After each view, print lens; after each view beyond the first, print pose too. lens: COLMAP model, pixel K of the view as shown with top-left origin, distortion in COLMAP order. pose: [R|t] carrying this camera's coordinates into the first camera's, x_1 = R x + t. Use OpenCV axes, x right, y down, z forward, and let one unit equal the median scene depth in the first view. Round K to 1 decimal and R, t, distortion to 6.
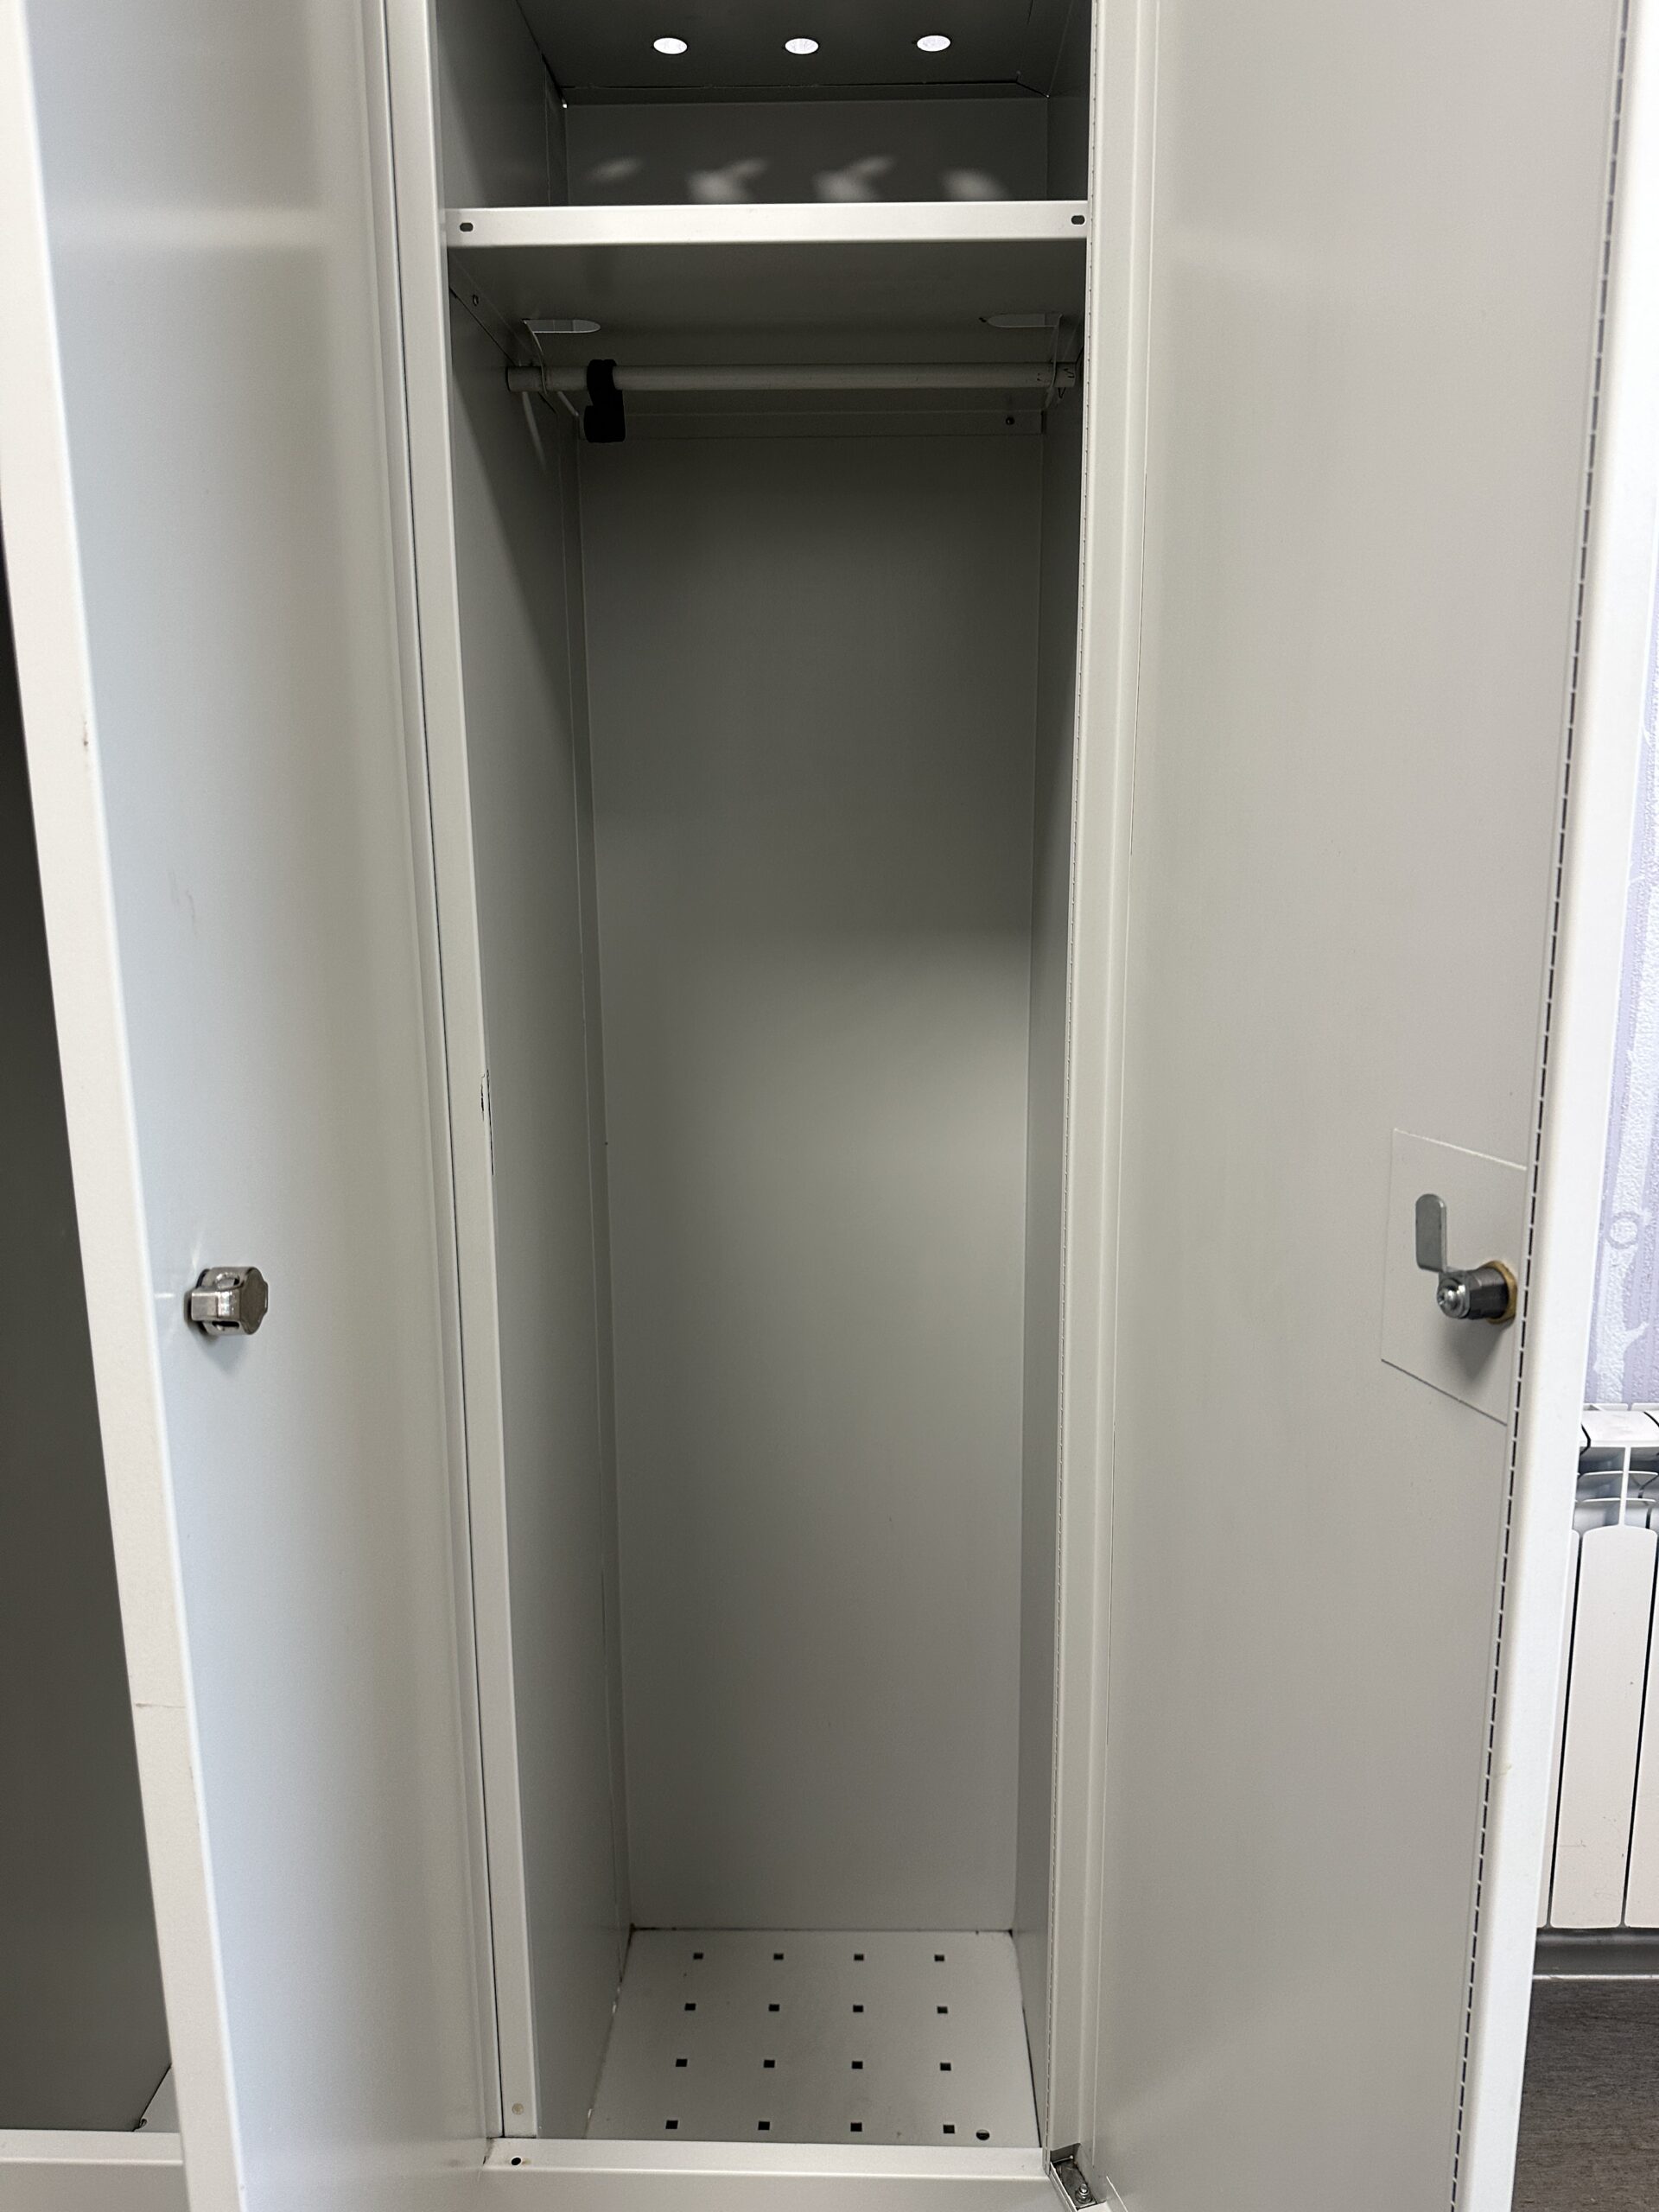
lens RADIAL K [[1567.1, 0, 850.1], [0, 1567.1, 1109.8], [0, 0, 1]] dist [0.002522, -0.011520]
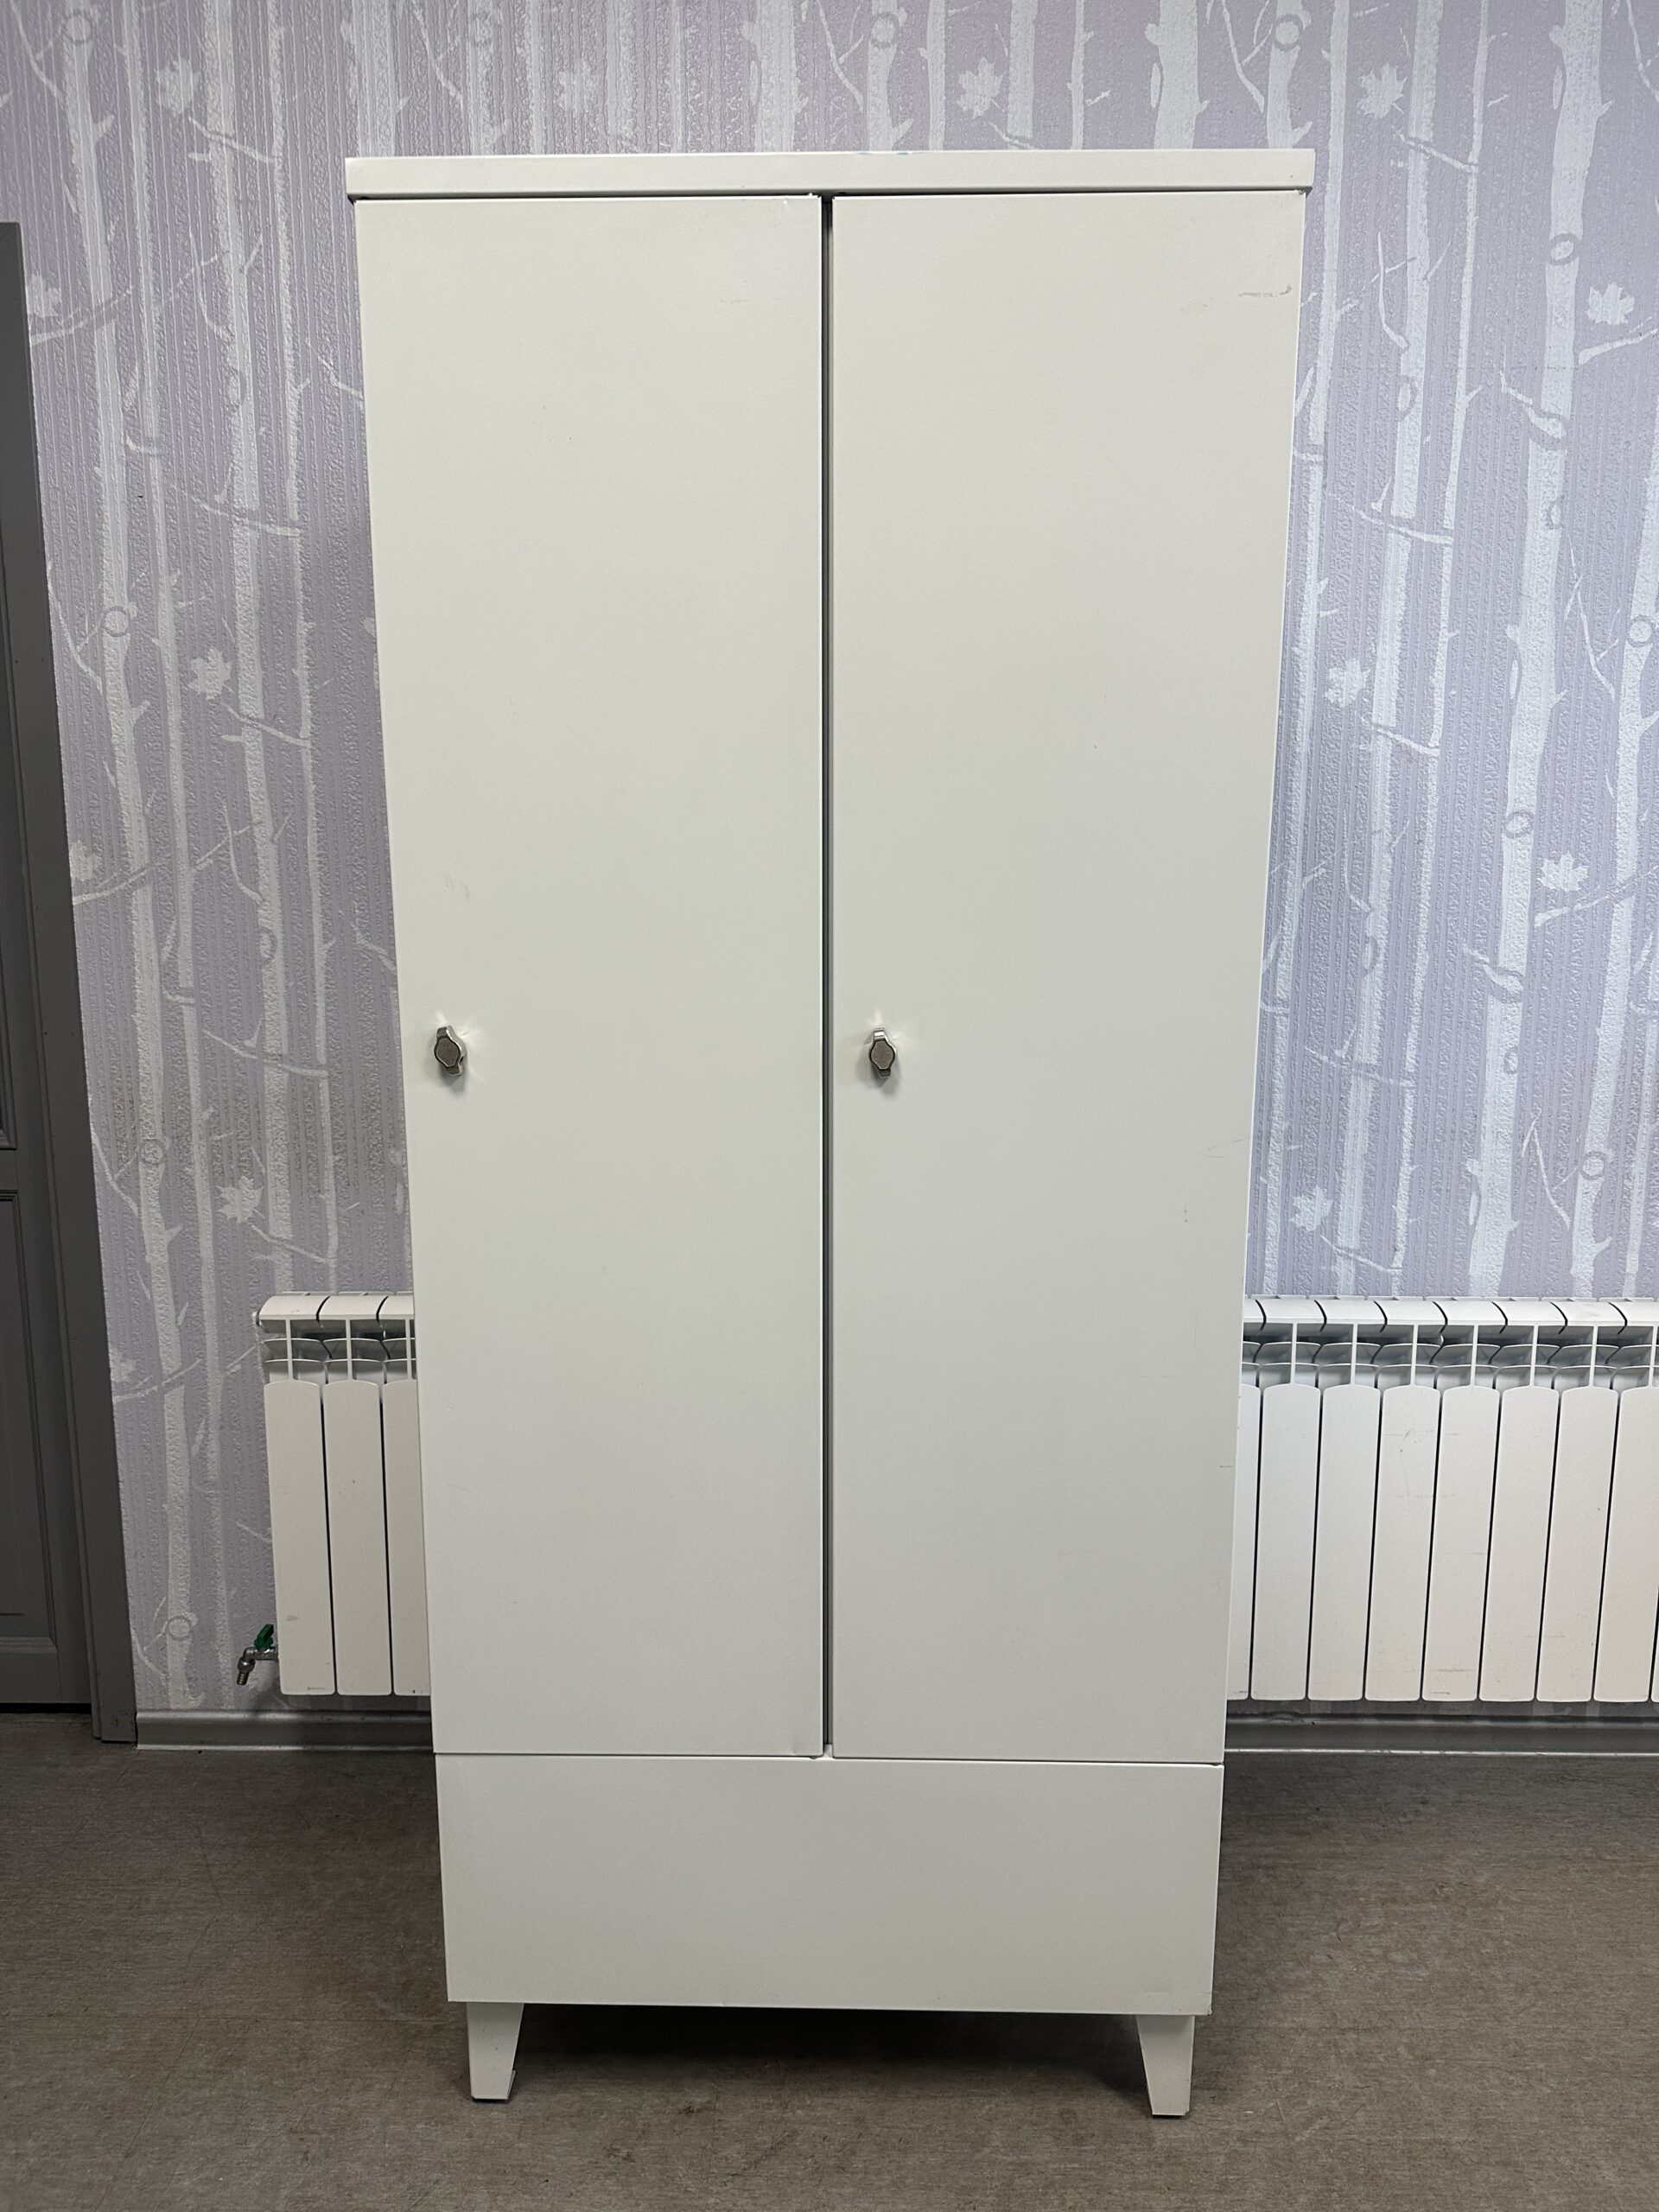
lens RADIAL K [[1567.1, 0, 831.5], [0, 1567.1, 1115.3], [0, 0, 1]] dist [0.002522, -0.011520]
pose [[0.999984, 0.004934, -0.002795, -0.146802], [-0.004952, 0.999968, -0.006299, 0.047673], [0.002764, 0.006312, 0.999976, -0.326963]]
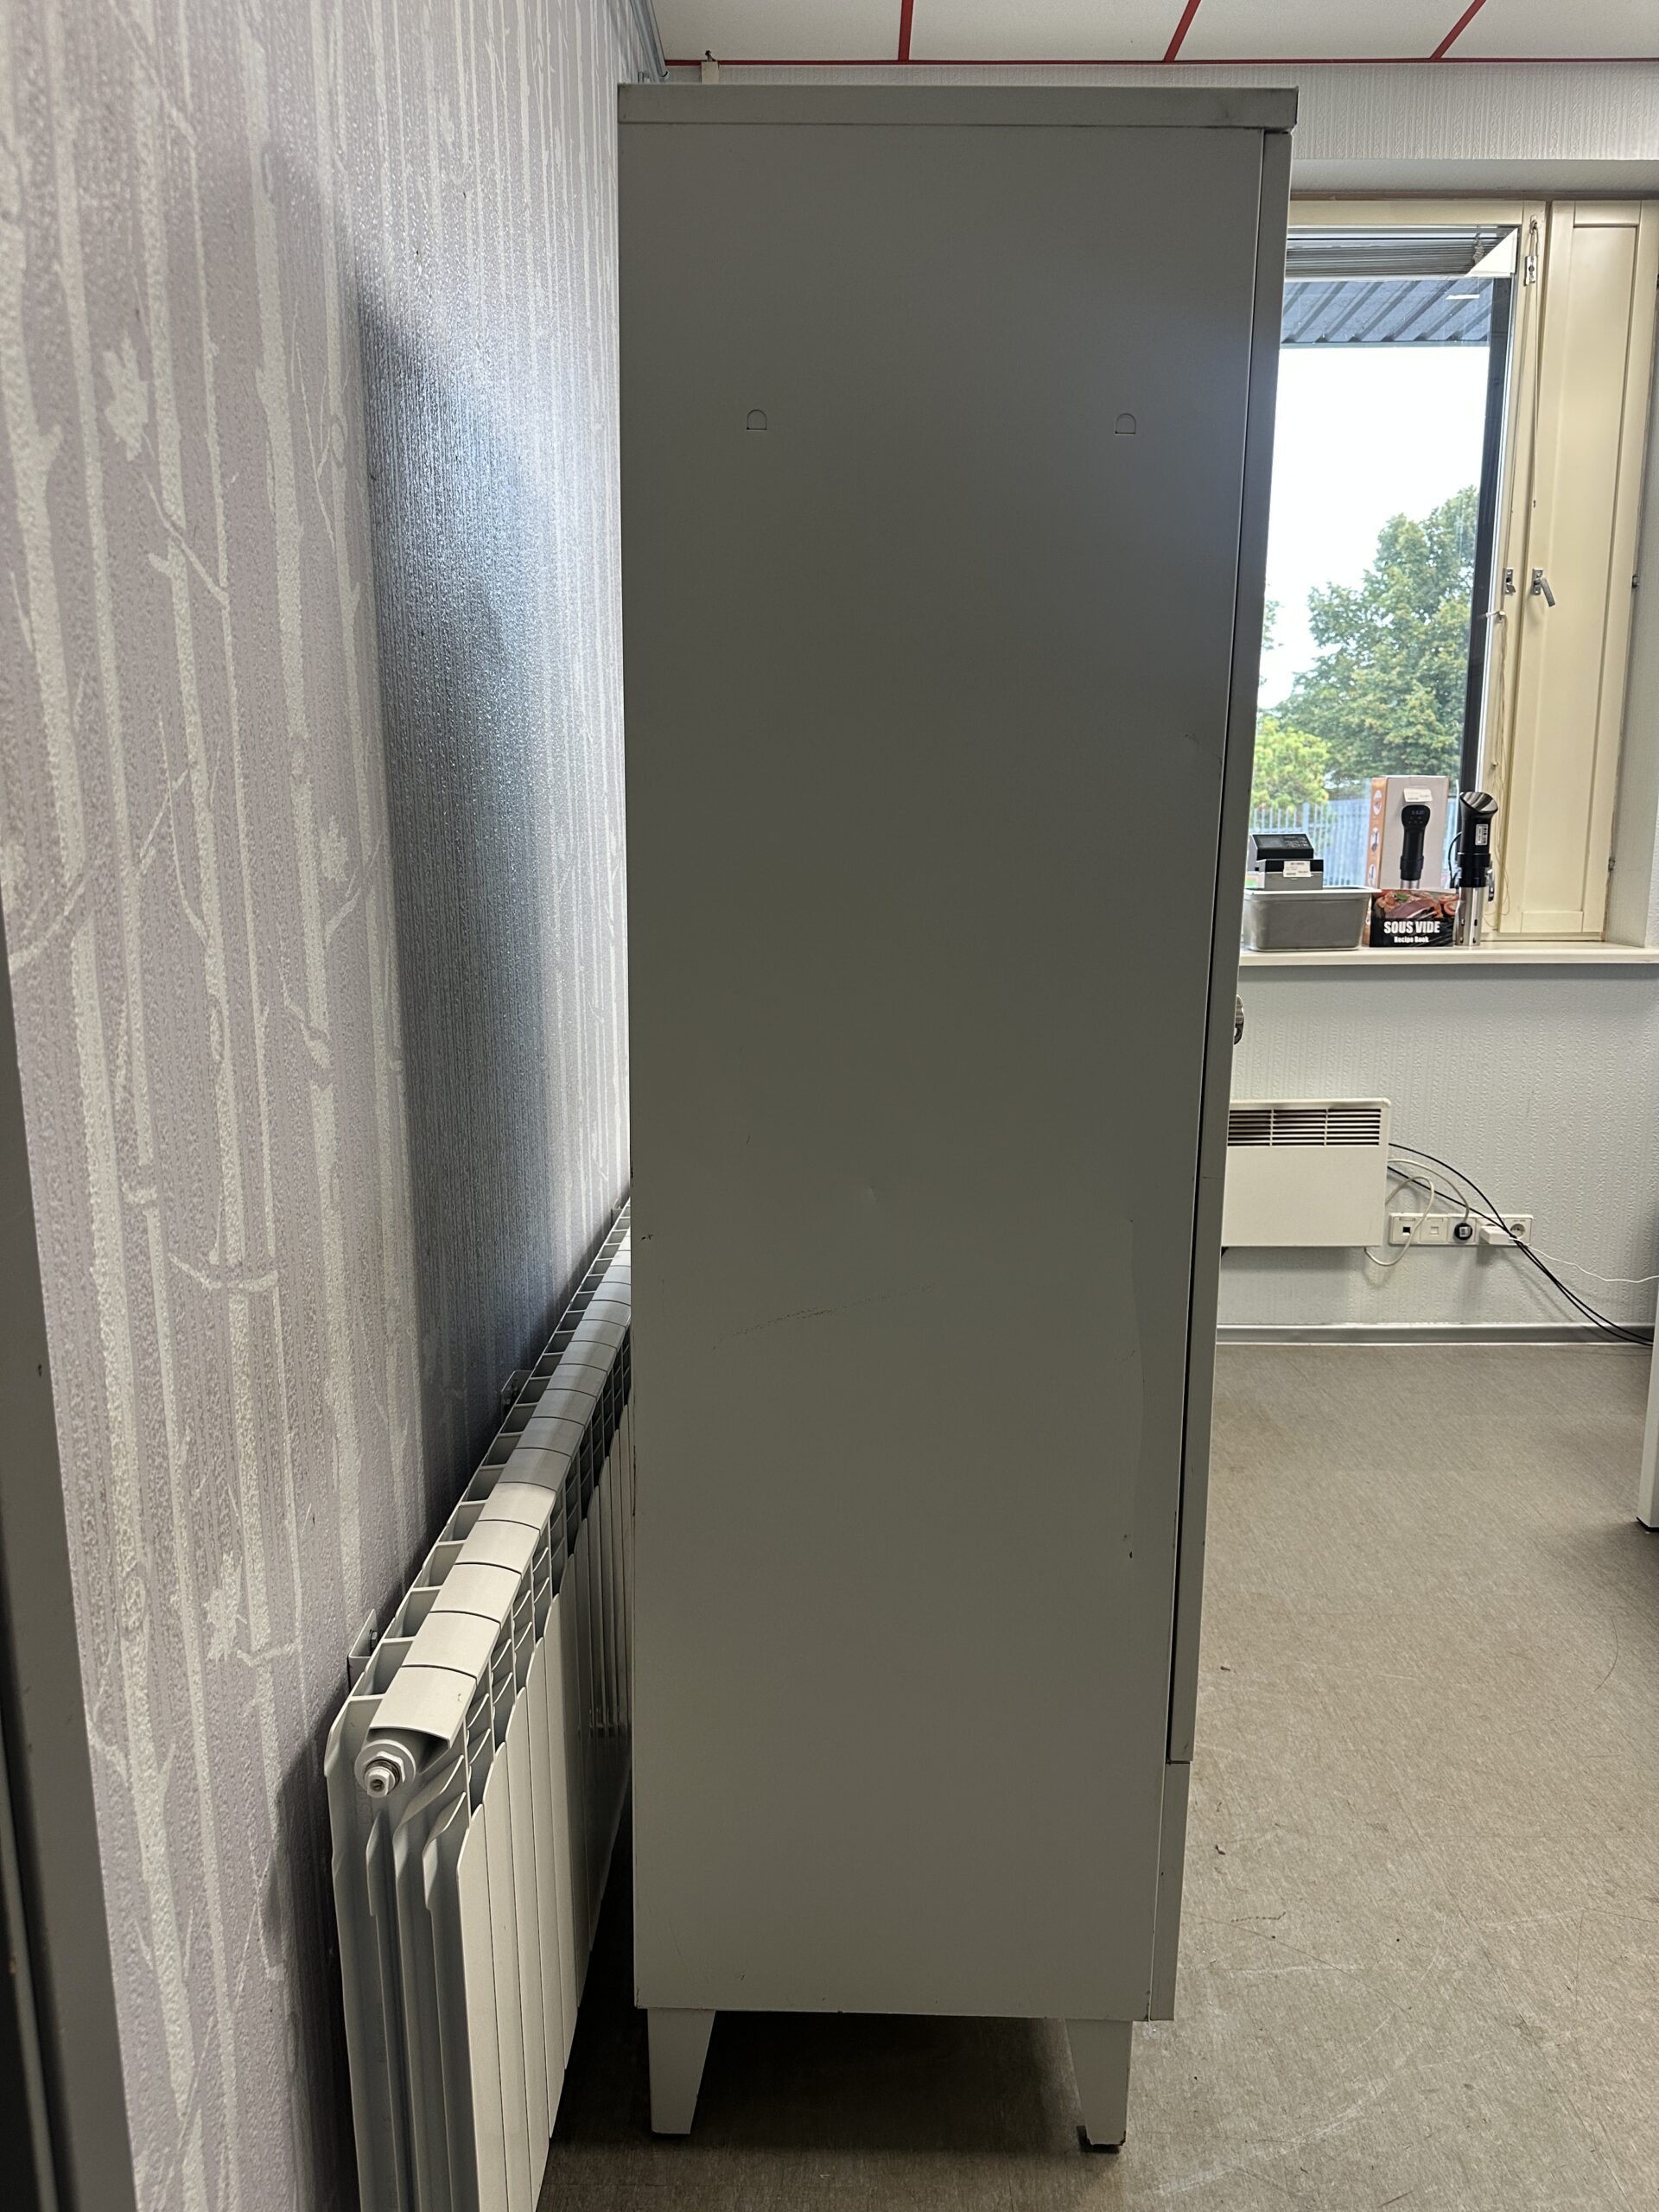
lens RADIAL K [[1567.1, 0, 827.1], [0, 1567.1, 1117.2], [0, 0, 1]] dist [0.002522, -0.011520]
pose [[0.006382, -0.184925, 0.982732, -1.246969], [0.178633, 0.967155, 0.180834, -0.141052], [-0.983895, 0.174394, 0.039206, 0.762734]]
